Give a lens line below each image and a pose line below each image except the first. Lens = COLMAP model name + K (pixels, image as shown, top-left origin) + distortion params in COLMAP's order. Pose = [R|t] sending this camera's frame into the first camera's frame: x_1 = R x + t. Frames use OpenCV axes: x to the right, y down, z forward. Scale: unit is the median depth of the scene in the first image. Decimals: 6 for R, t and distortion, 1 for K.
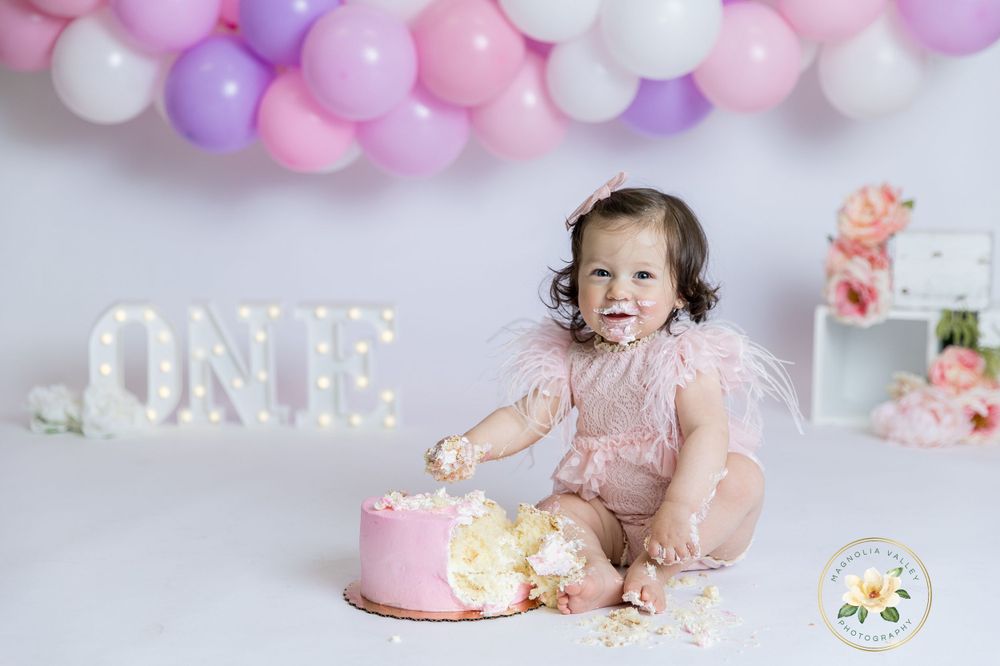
lens RADIAL K [[1620.1, 0, 500.0], [0, 1620.1, 333.0], [0, 0, 1]] dist [-0.007183, 0.101362]
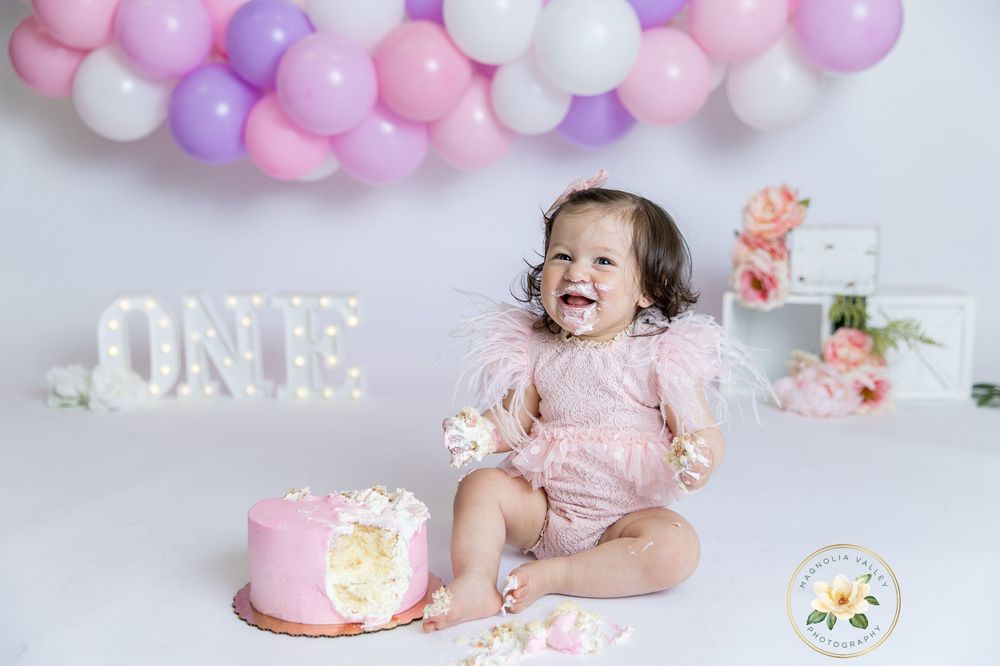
lens RADIAL K [[1126.4, 0, 500.0], [0, 1126.4, 333.0], [0, 0, 1]] dist [0.012187, -0.000730]
pose [[0.999834, -0.006983, -0.016830, 0.048899], [0.007490, 0.999515, 0.030218, -0.013034], [0.016611, -0.030339, 0.999402, 0.194467]]
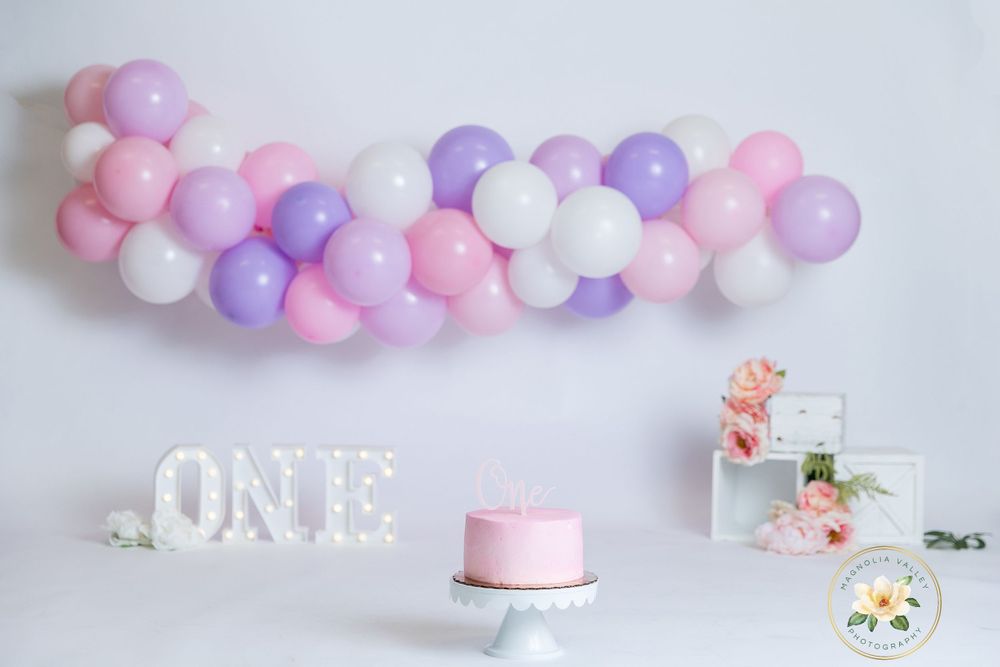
lens RADIAL K [[1671.3, 0, 500.0], [0, 1671.3, 333.5], [0, 0, 1]] dist [0.020954, 0.115047]
pose [[0.997800, 0.007595, 0.065856, -0.068751], [-0.002110, 0.996552, -0.082949, 0.002275], [-0.066259, 0.082628, 0.994375, -0.350697]]
